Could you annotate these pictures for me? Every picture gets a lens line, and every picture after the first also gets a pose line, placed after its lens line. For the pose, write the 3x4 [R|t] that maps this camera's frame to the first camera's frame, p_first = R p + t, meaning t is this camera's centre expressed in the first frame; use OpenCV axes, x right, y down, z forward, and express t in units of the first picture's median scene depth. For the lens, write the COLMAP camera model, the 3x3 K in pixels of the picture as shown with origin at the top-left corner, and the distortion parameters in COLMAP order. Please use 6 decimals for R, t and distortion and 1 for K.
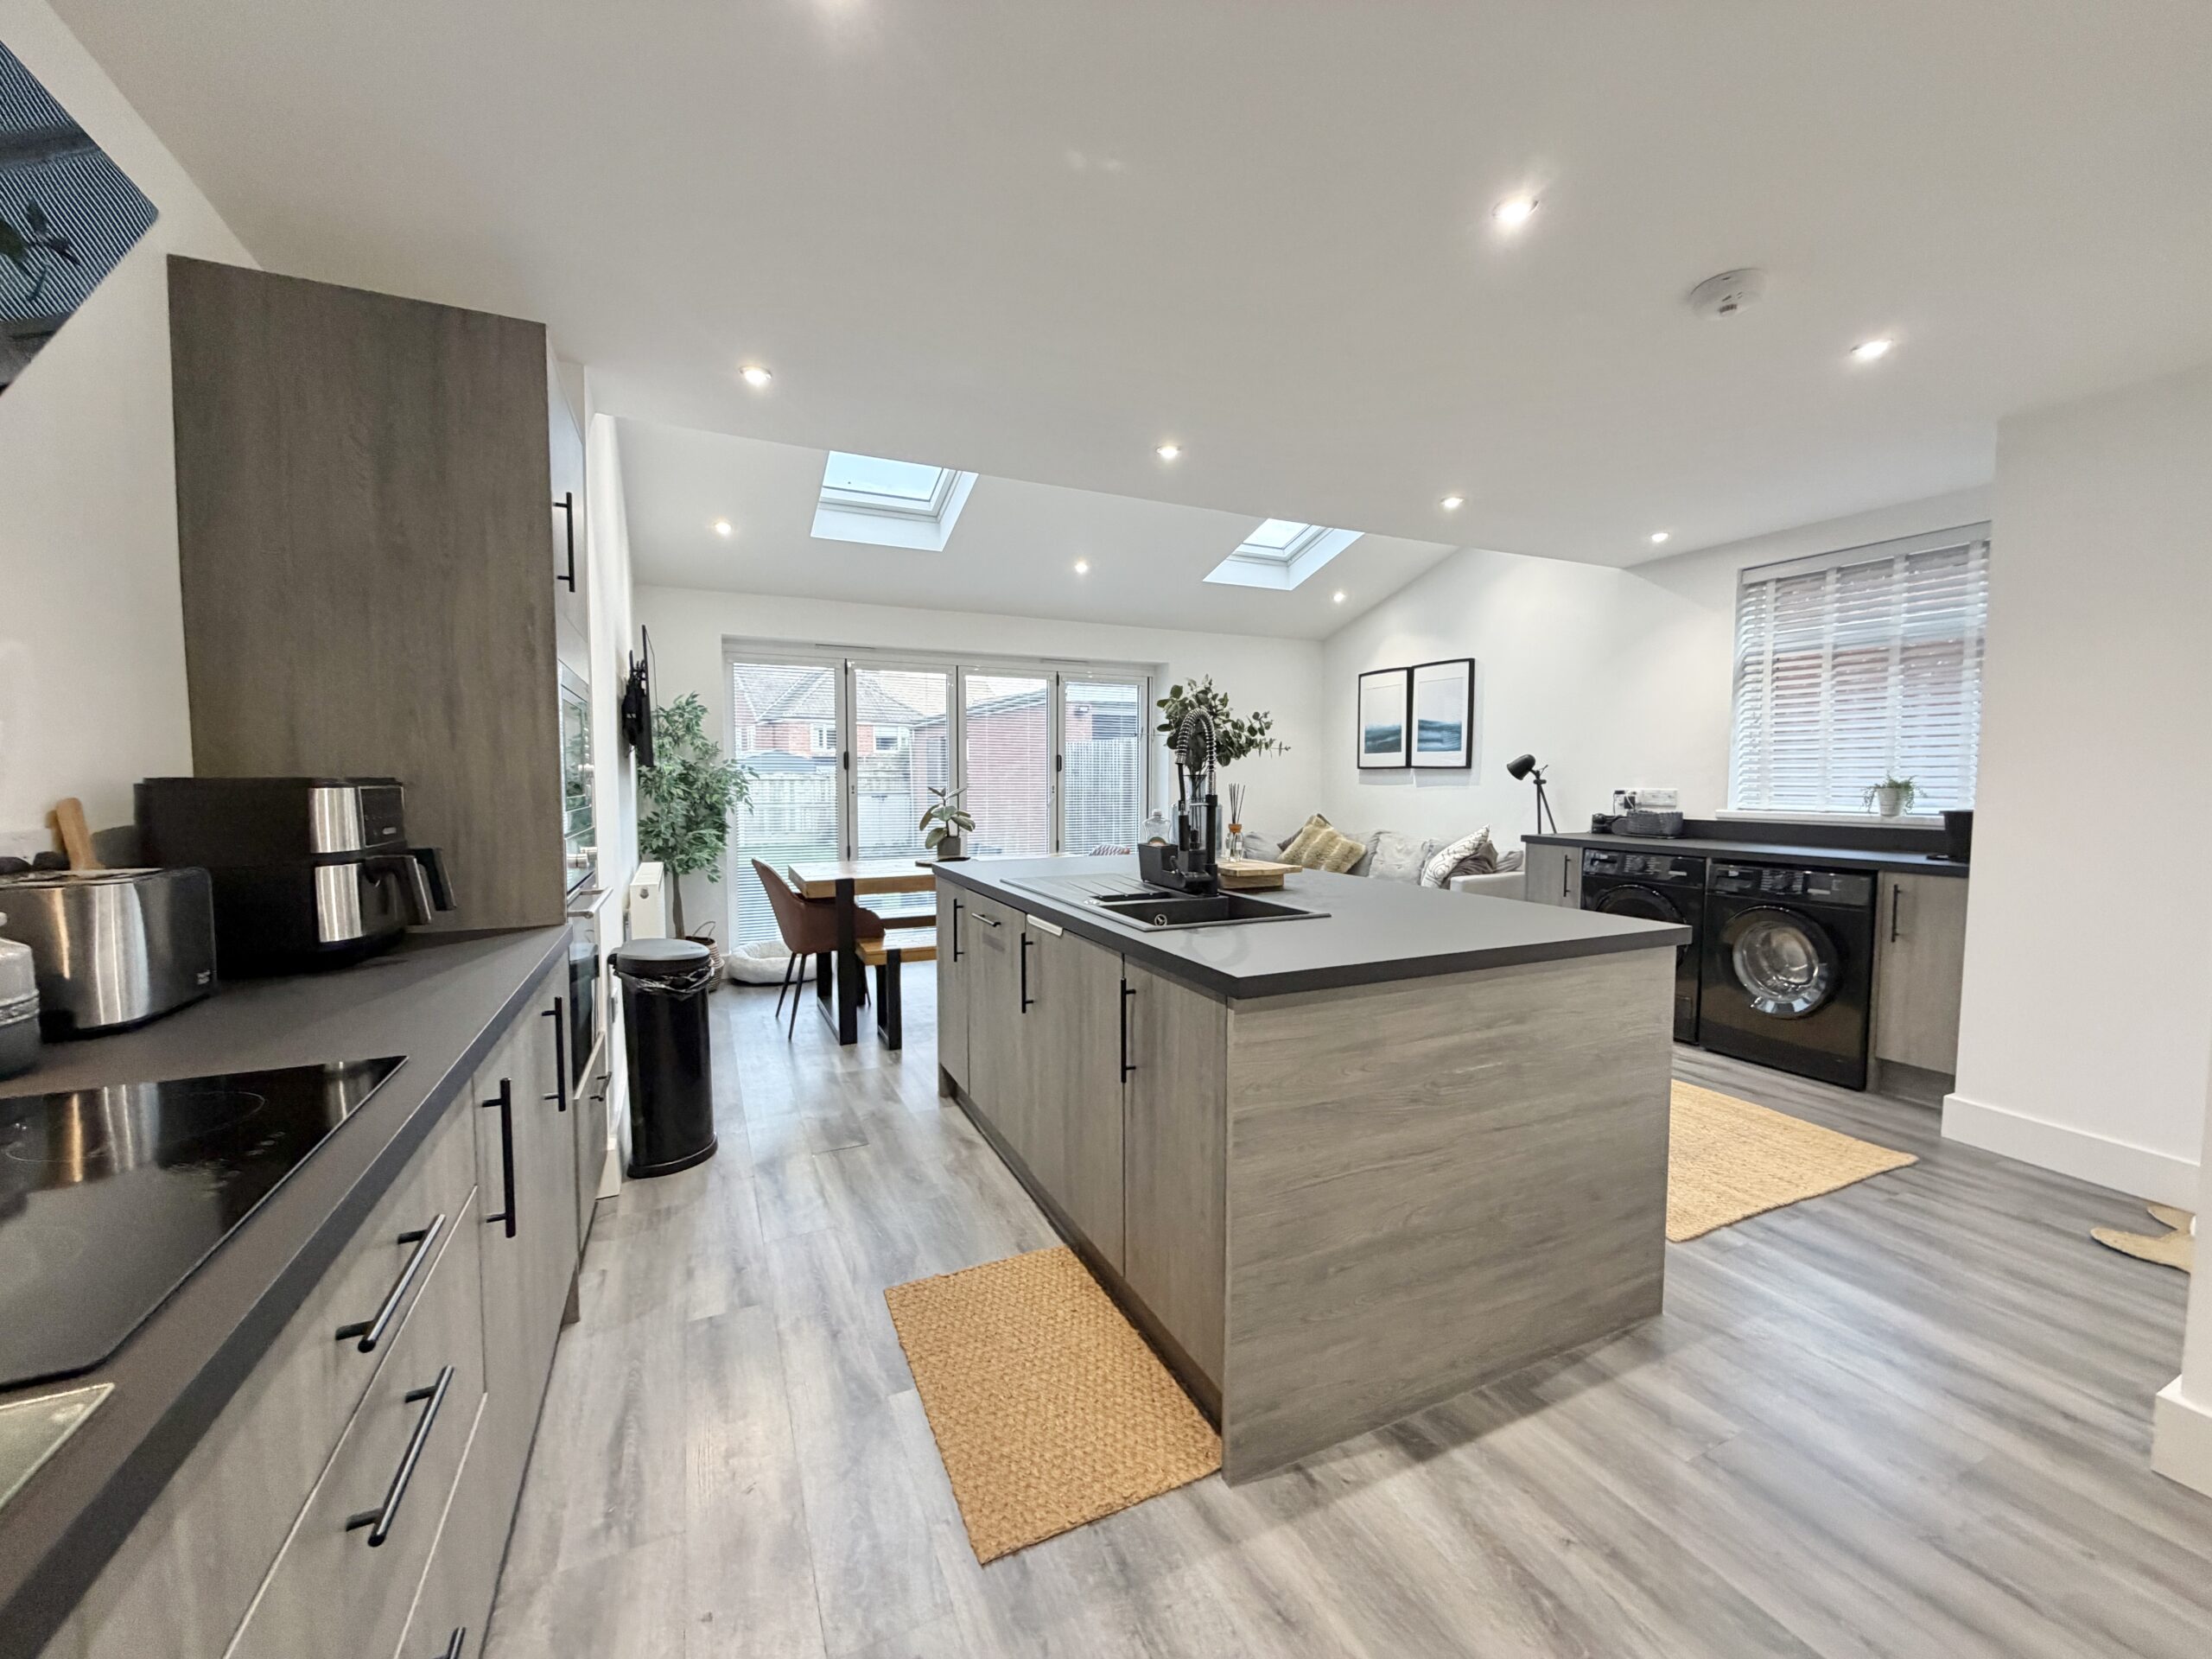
lens RADIAL K [[879.4, 0, 1100.0], [0, 879.4, 832.6], [0, 0, 1]] dist [-0.001714, 0.000303]
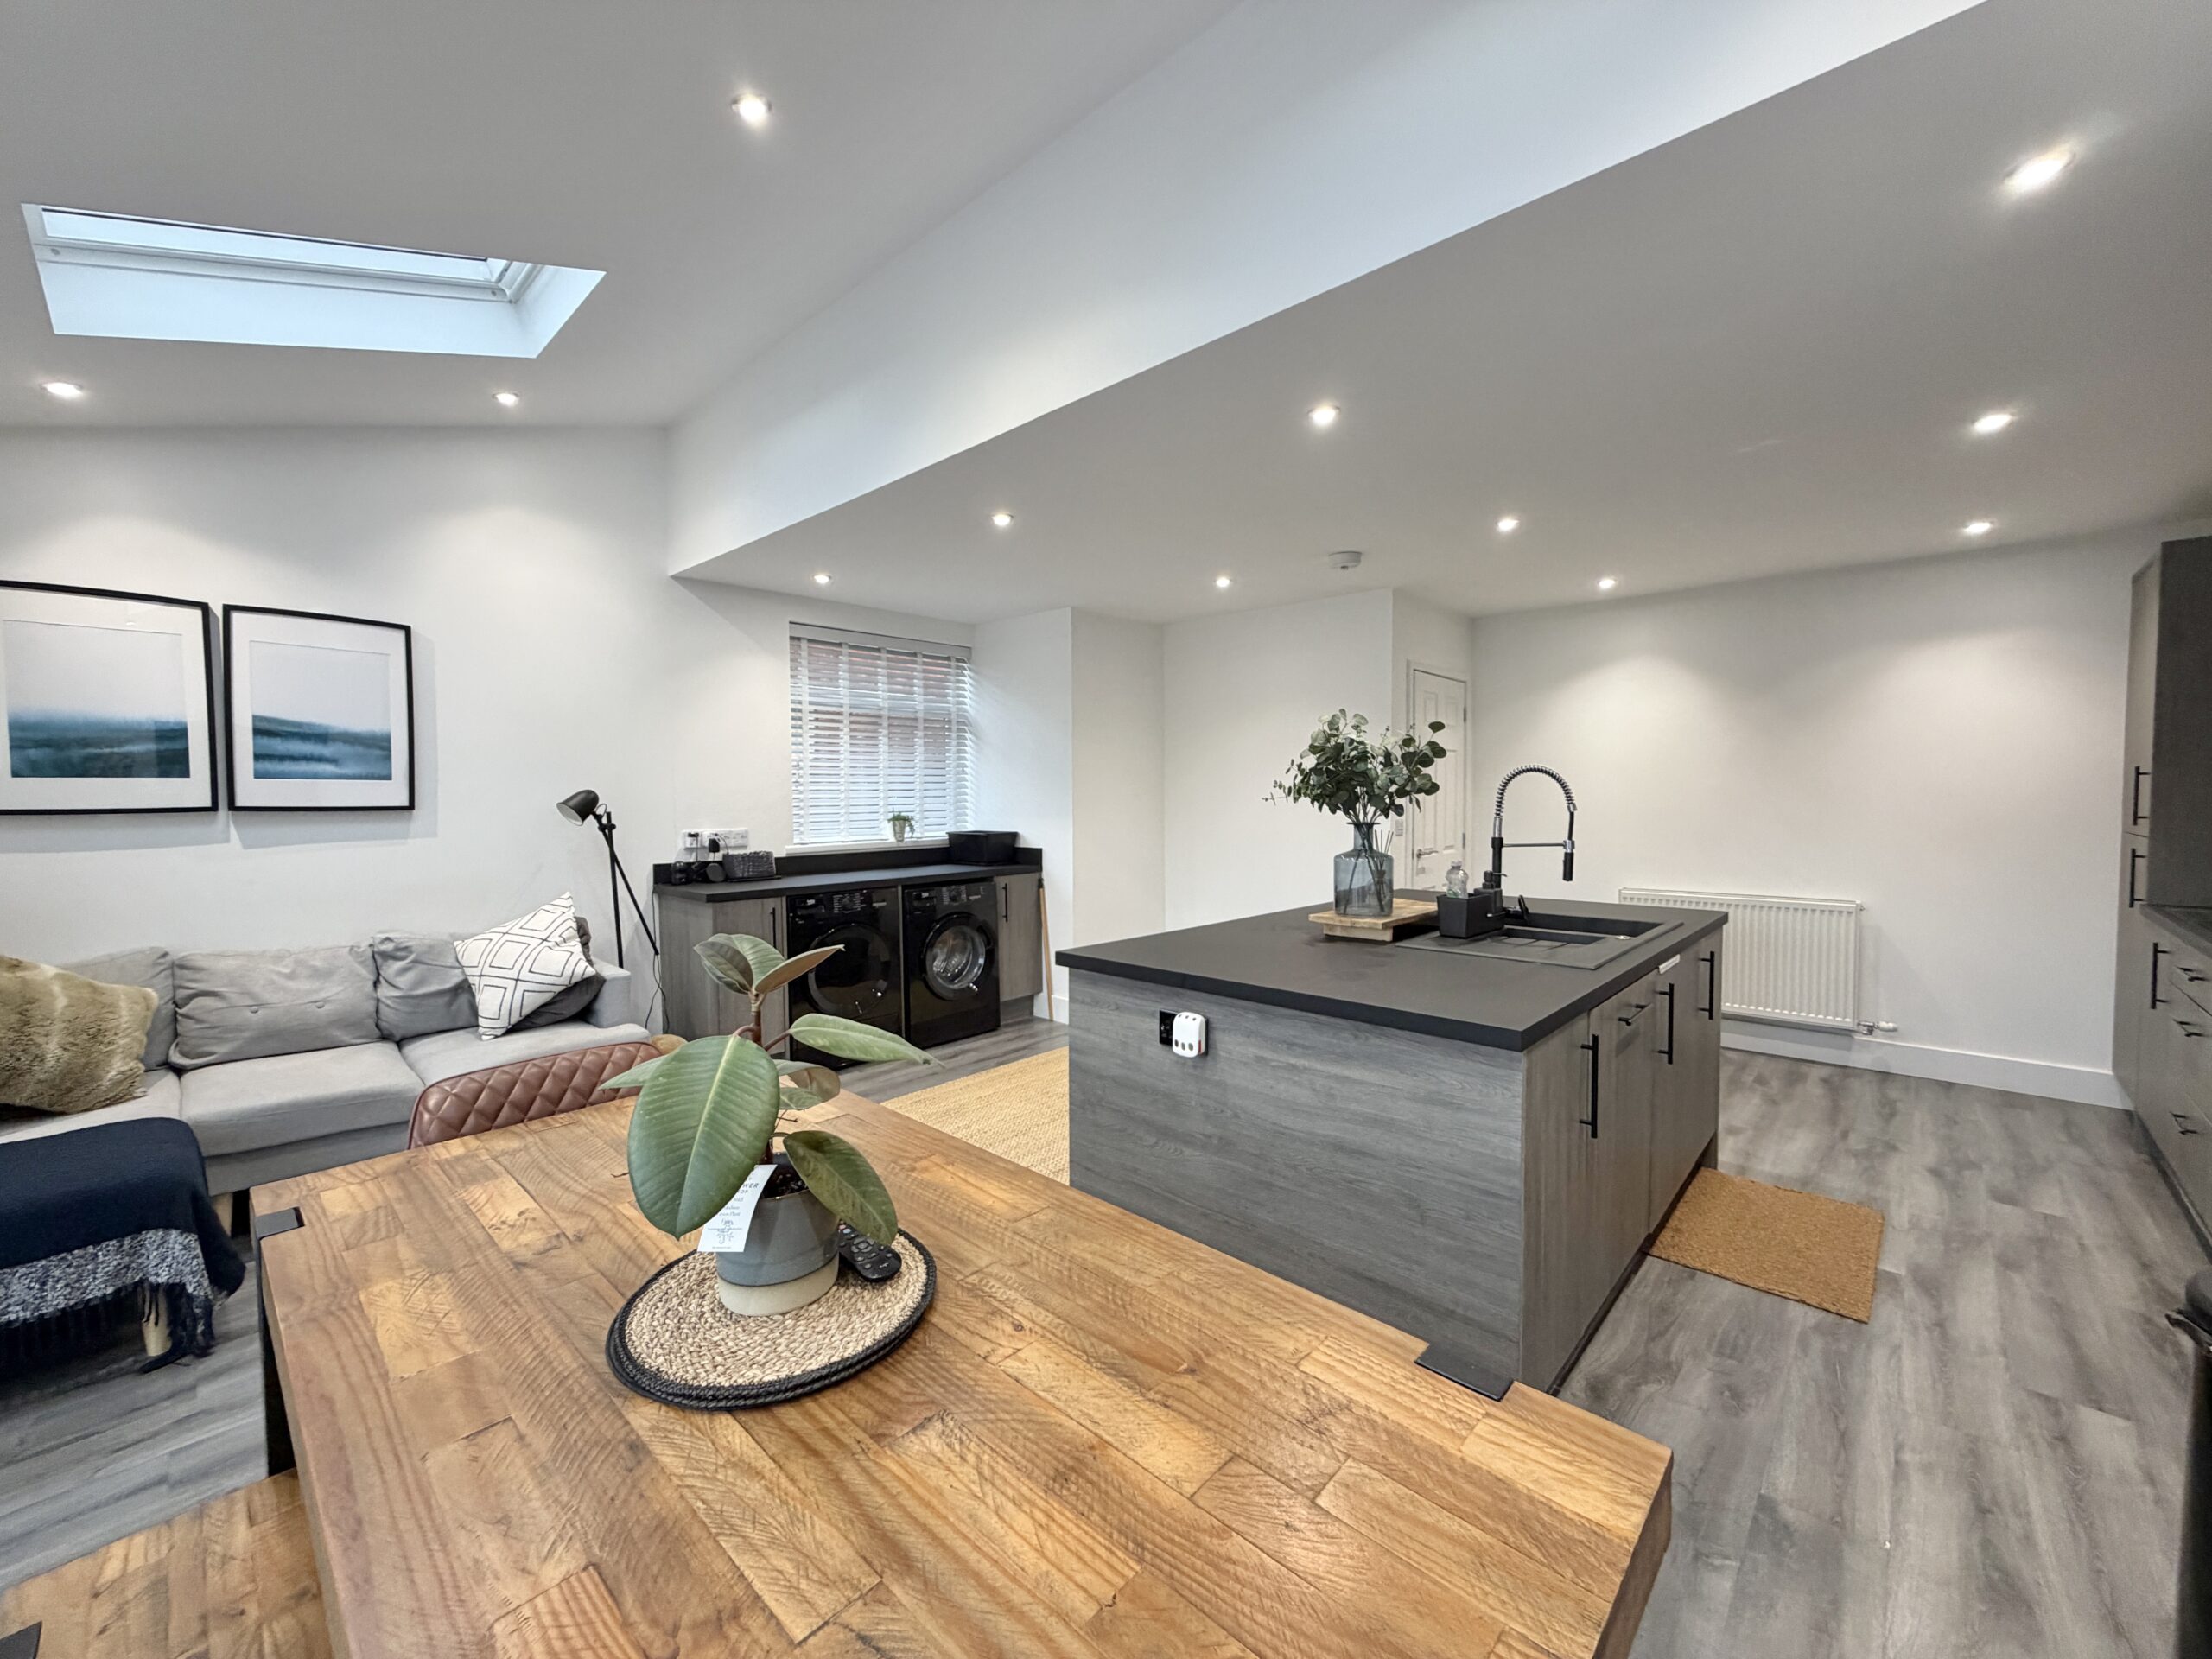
lens RADIAL K [[879.4, 0, 1107.5], [0, 879.4, 826.0], [0, 0, 1]] dist [-0.001714, 0.000303]
pose [[-0.374155, -0.031957, 0.926815, -0.517743], [0.067197, 0.995845, 0.061465, -0.112368], [-0.924928, 0.085277, -0.370453, 1.315904]]
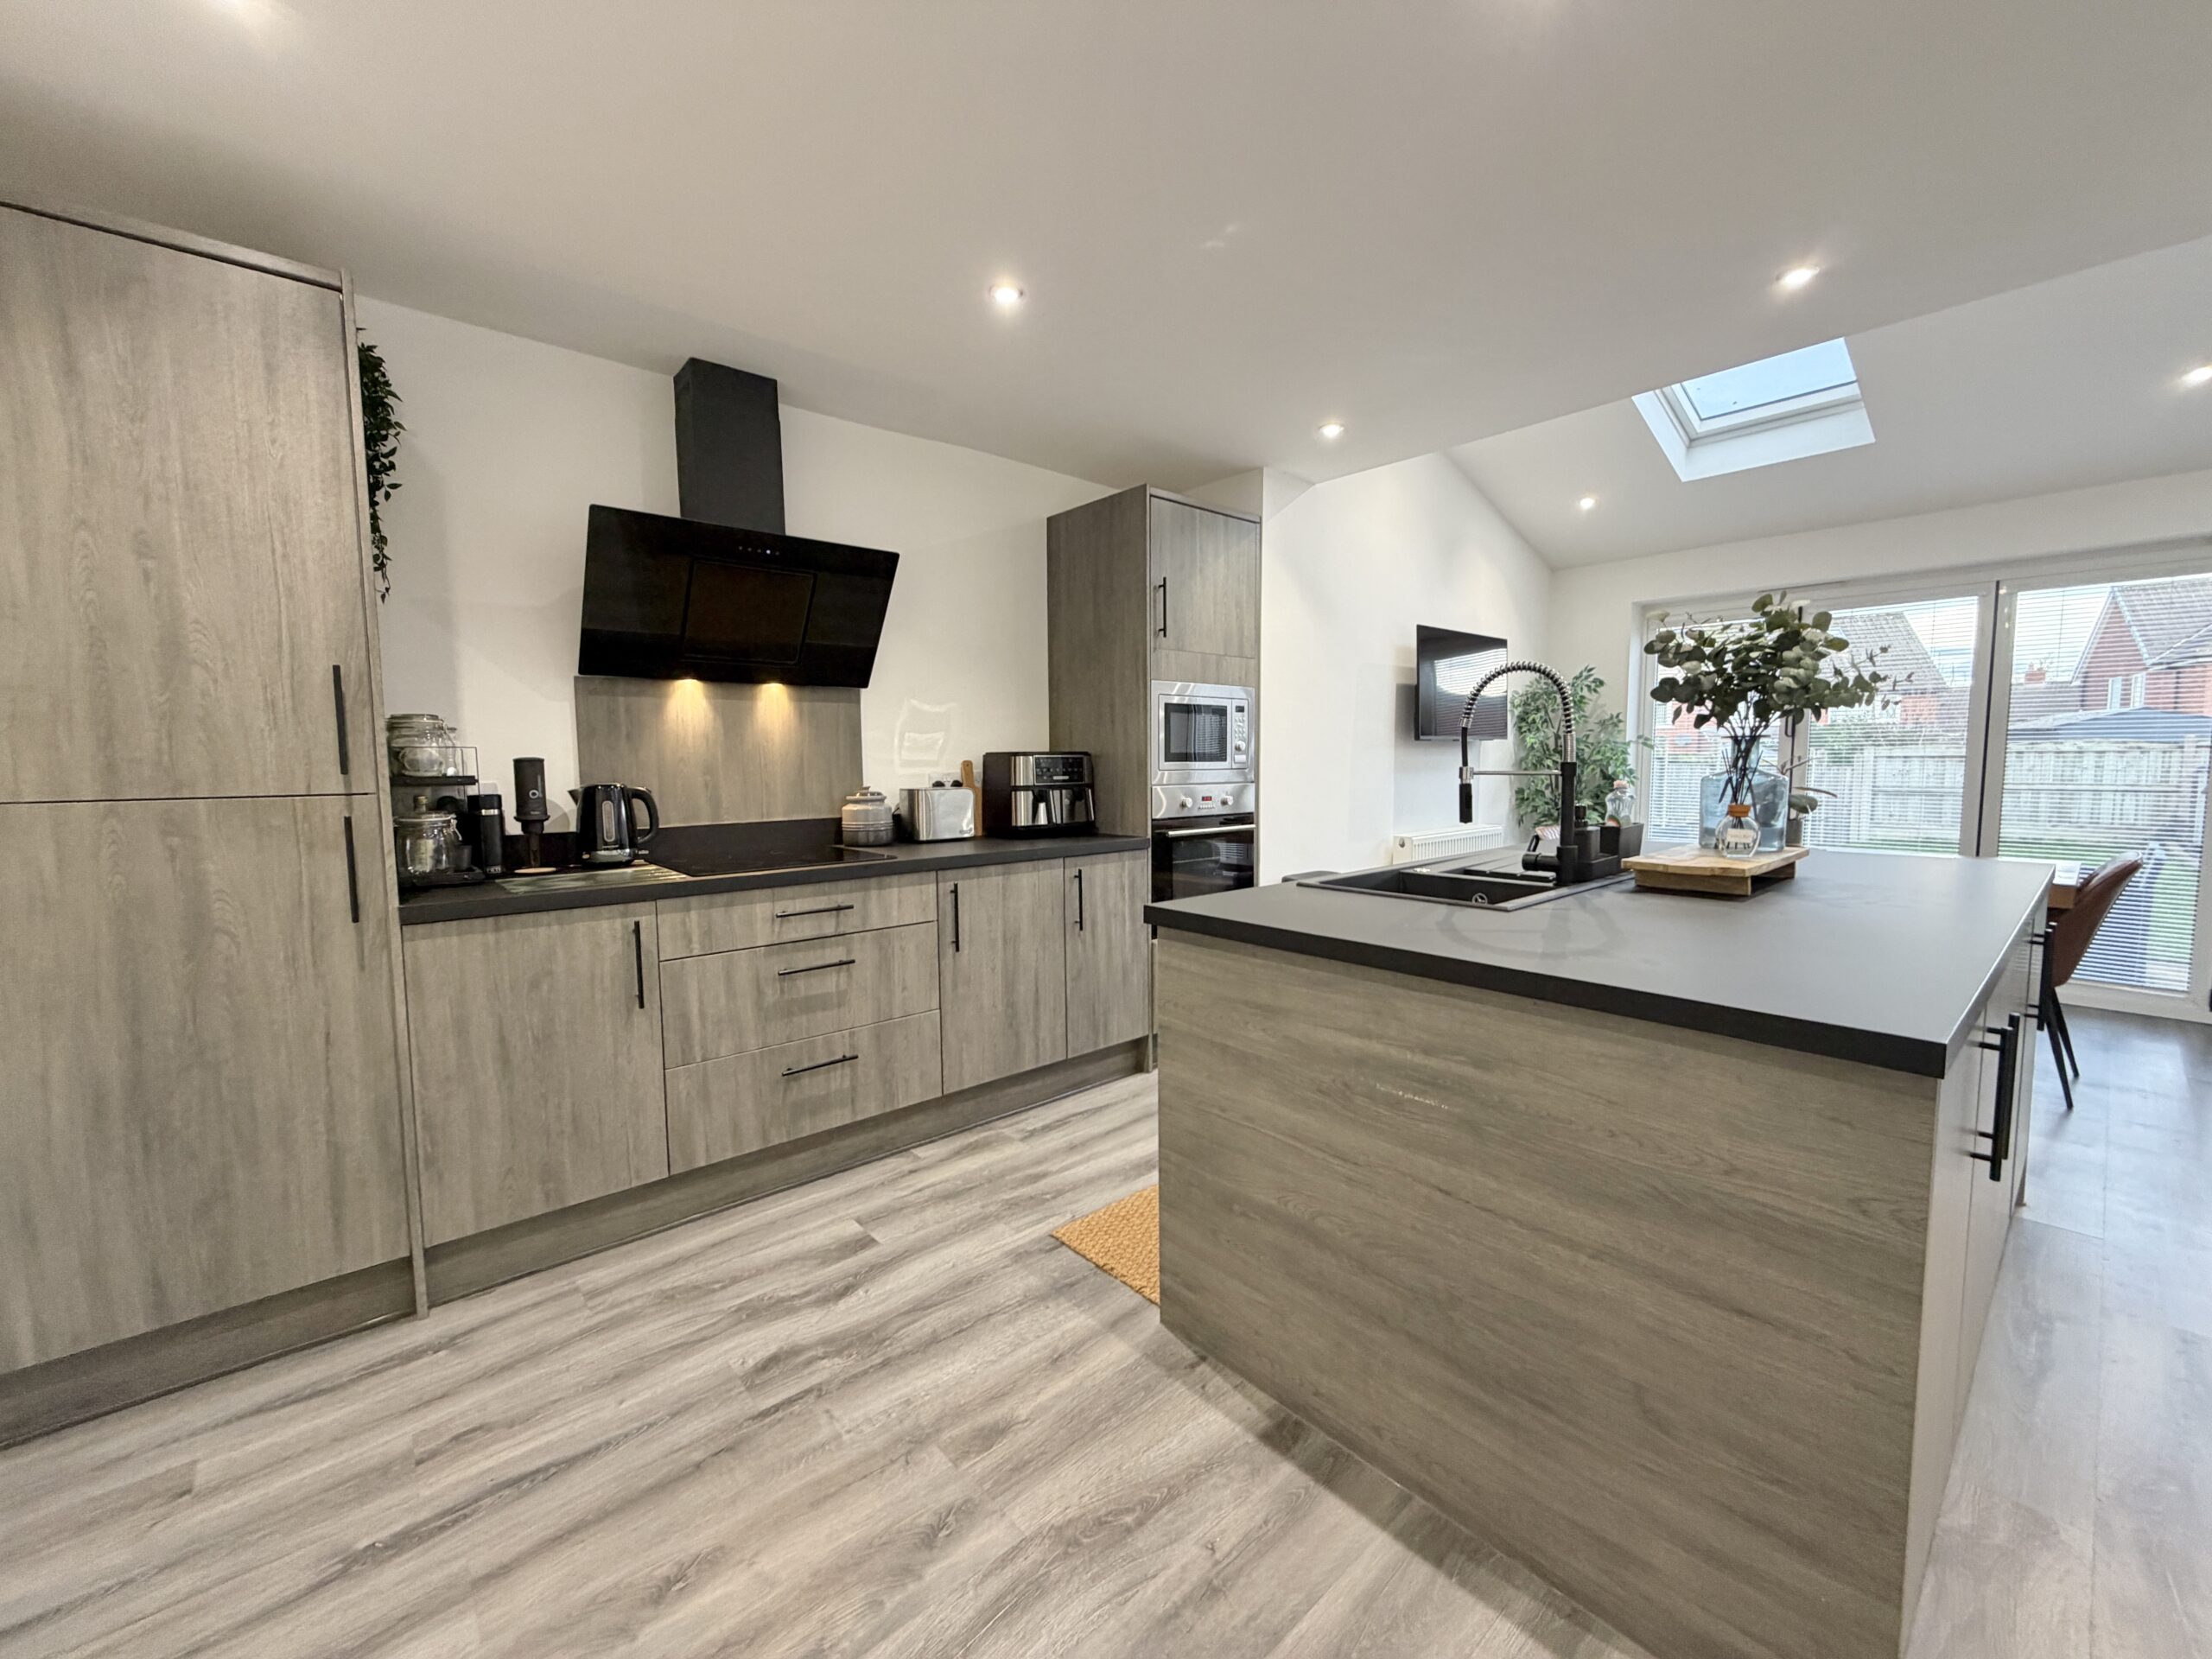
lens RADIAL K [[879.4, 0, 1102.7], [0, 879.4, 832.0], [0, 0, 1]] dist [-0.001714, 0.000303]
pose [[0.277300, 0.078025, -0.957610, 0.554091], [-0.051233, 0.996480, 0.066356, -0.007276], [0.959416, 0.030661, 0.280321, 0.246643]]
